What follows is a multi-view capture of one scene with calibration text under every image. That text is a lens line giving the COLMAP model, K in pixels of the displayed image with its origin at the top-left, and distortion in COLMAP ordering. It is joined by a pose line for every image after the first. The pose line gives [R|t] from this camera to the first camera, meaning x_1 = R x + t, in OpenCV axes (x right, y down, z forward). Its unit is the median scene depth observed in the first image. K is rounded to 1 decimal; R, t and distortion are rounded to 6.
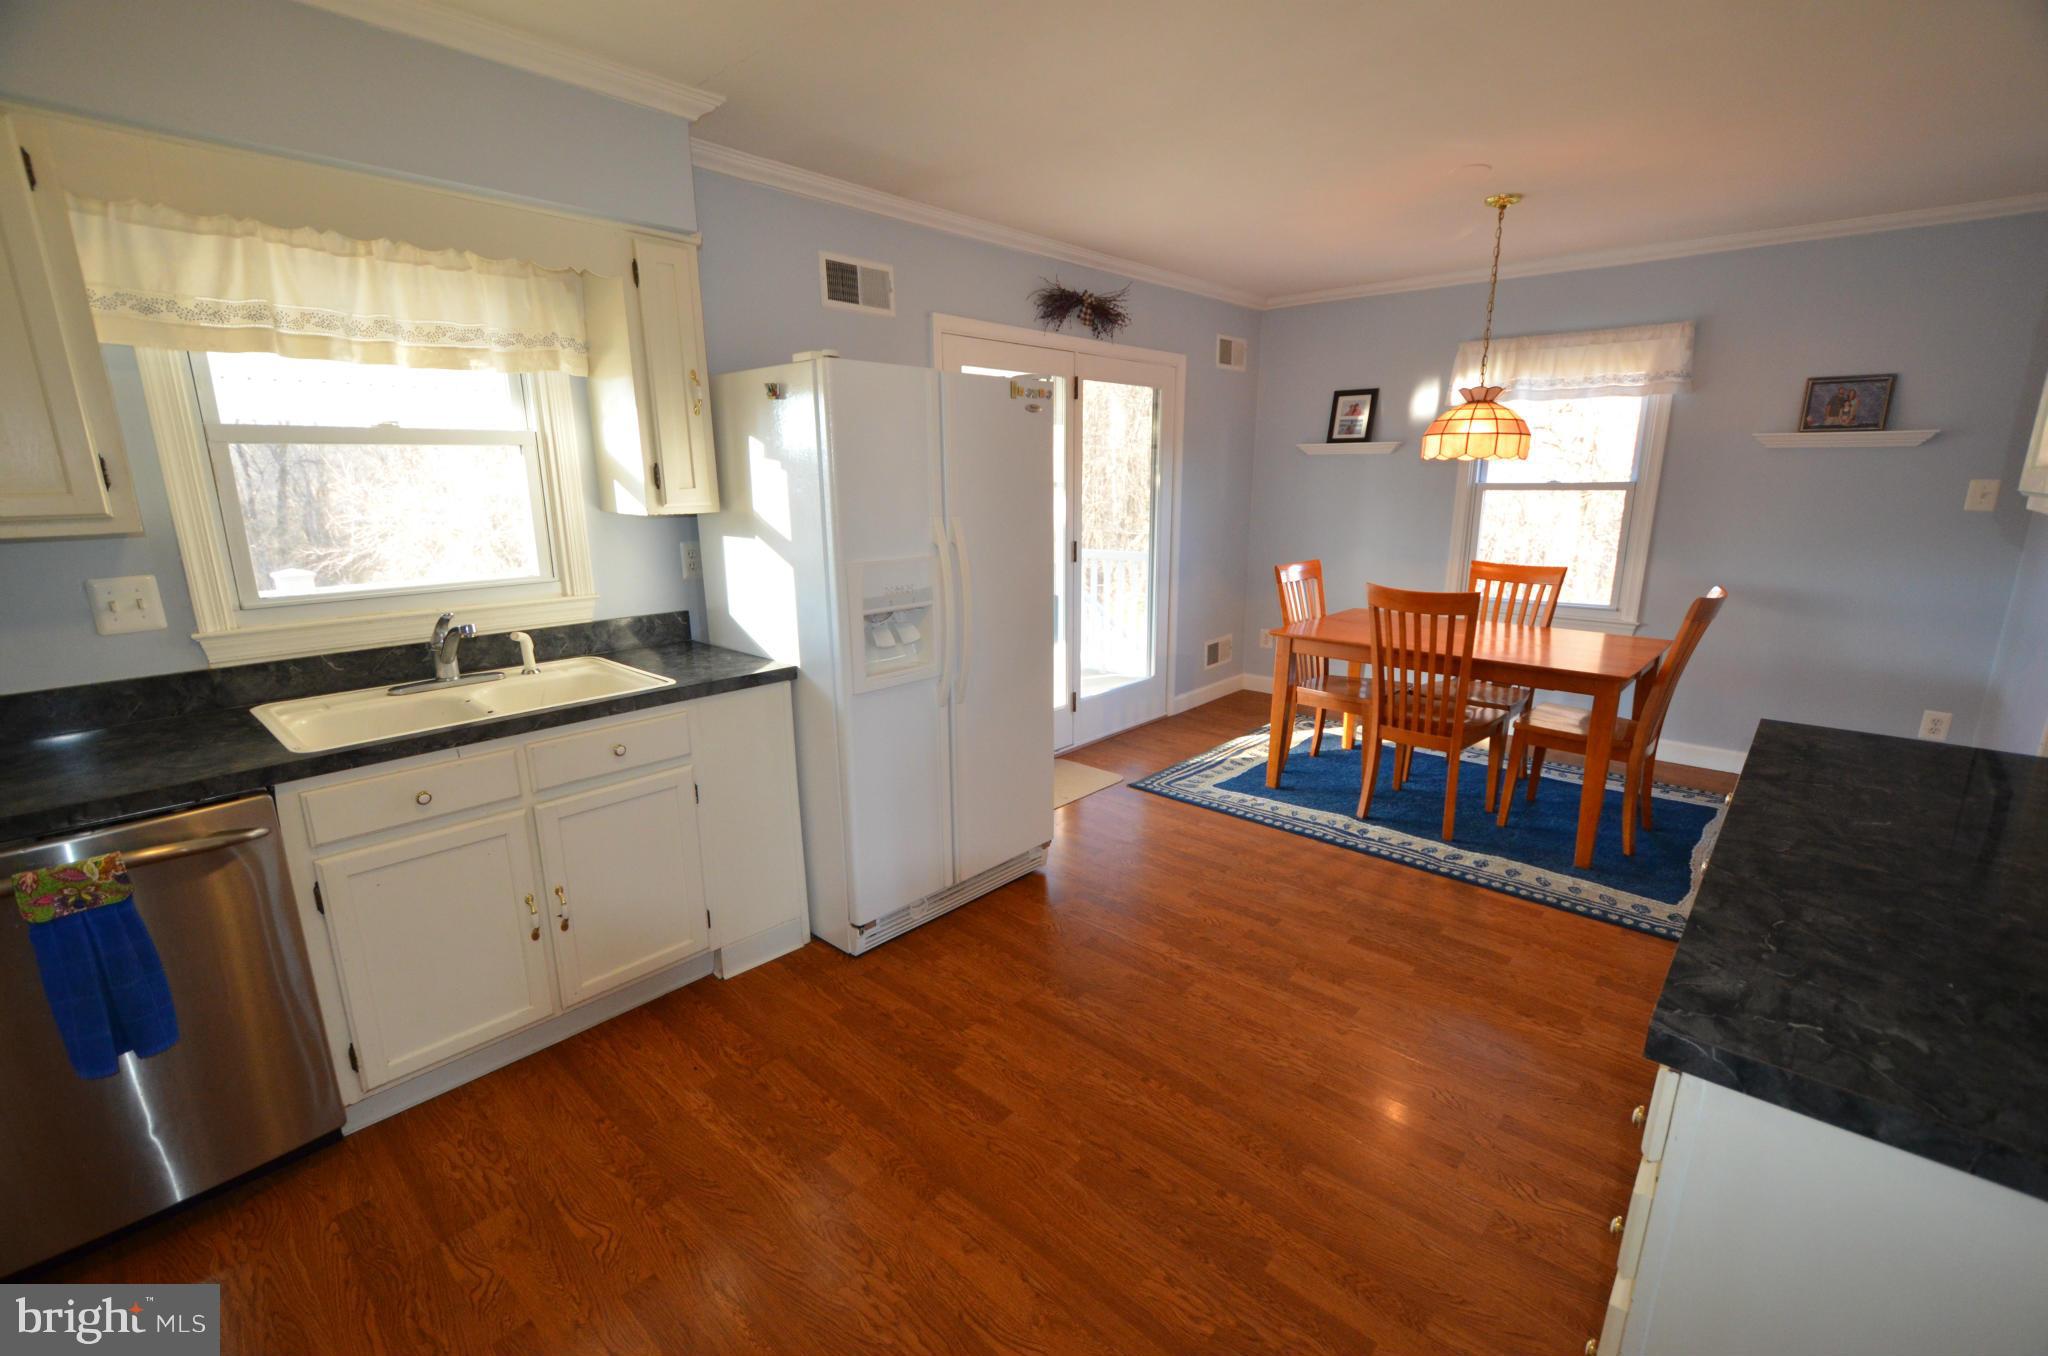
lens RADIAL K [[892.3, 0, 1022.9], [0, 892.3, 694.5], [0, 0, 1]] dist [0.014093, -0.012391]
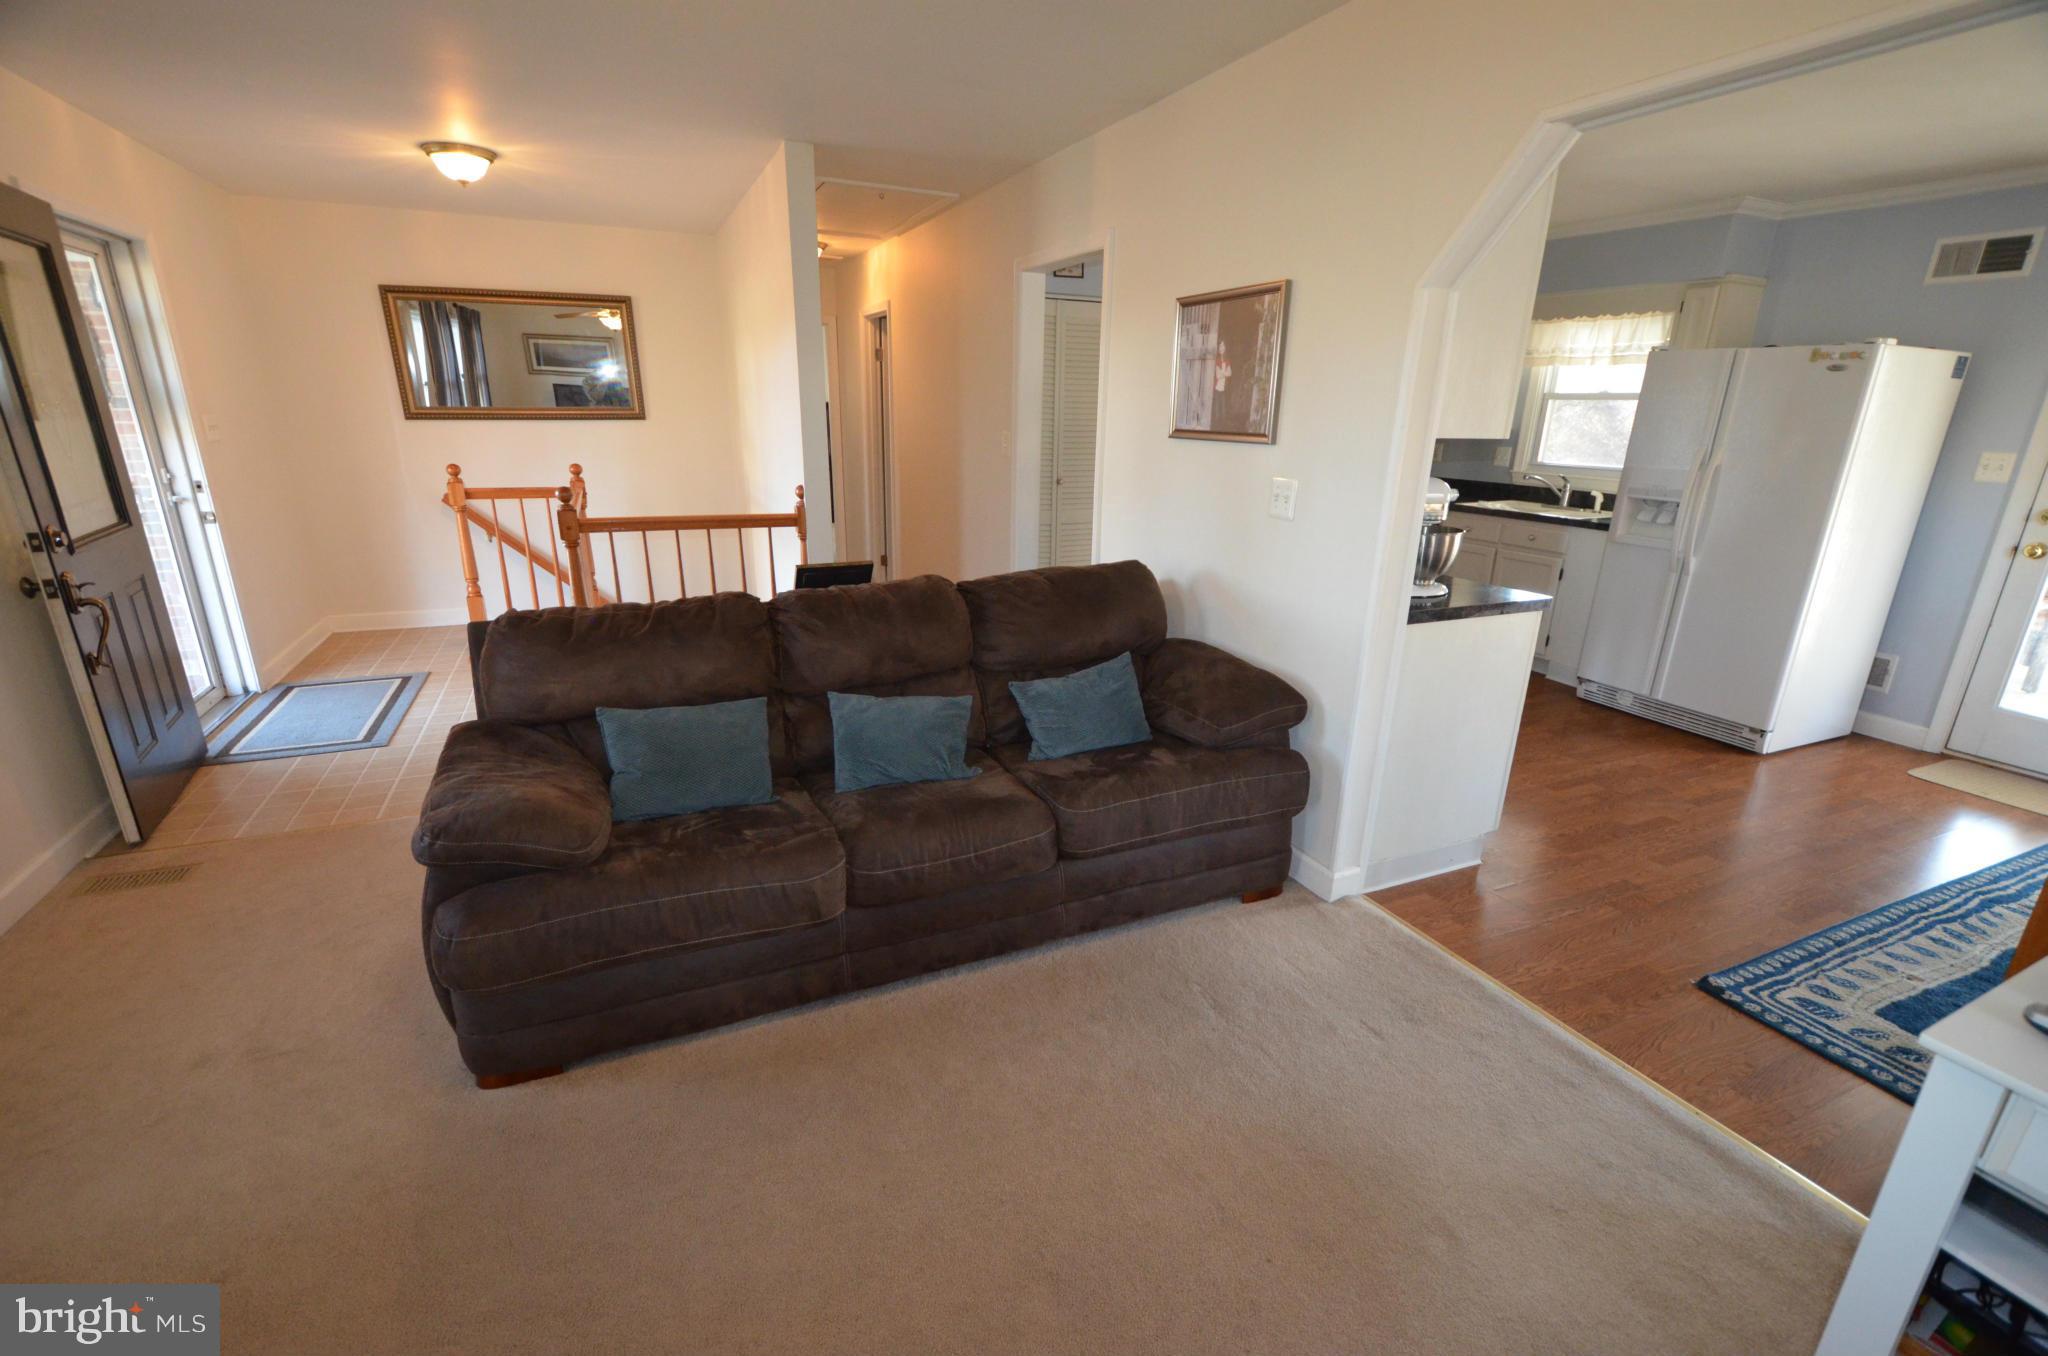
lens RADIAL K [[892.3, 0, 1022.9], [0, 892.3, 694.5], [0, 0, 1]] dist [0.014093, -0.012391]
pose [[-0.394880, 0.282230, -0.874309, 1.896406], [-0.239031, 0.887313, 0.394385, -0.151999], [0.887093, 0.364722, -0.282920, 0.571893]]
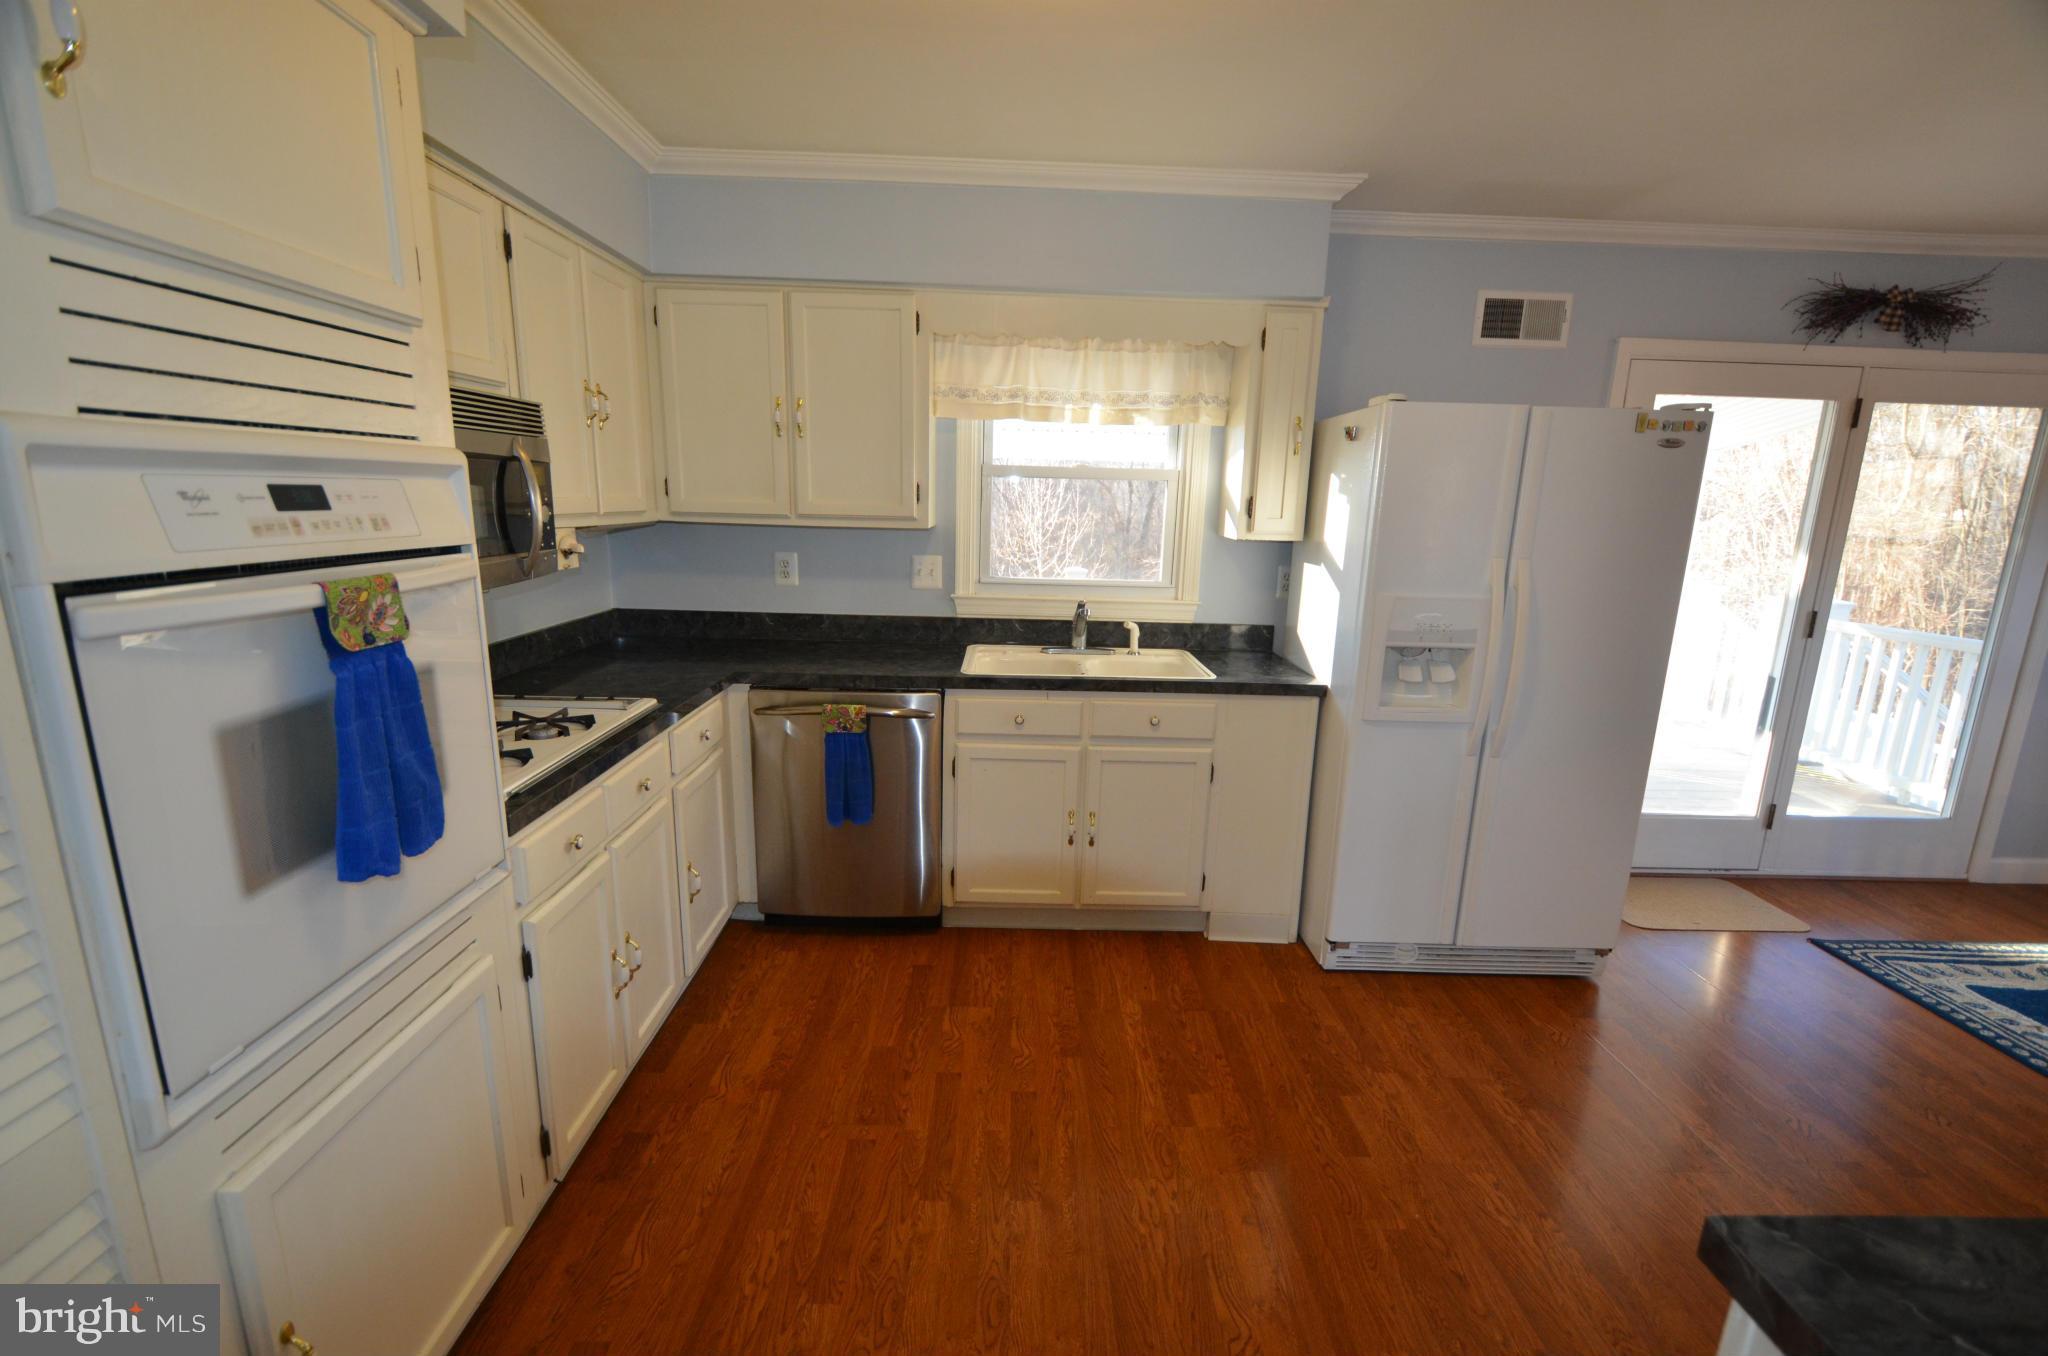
lens RADIAL K [[892.3, 0, 1022.9], [0, 892.3, 694.5], [0, 0, 1]] dist [0.014093, -0.012391]
pose [[0.679173, 0.182112, -0.711027, 0.274451], [-0.207928, 0.976784, 0.051567, -0.000343], [0.703911, 0.112819, 0.701271, -0.013749]]
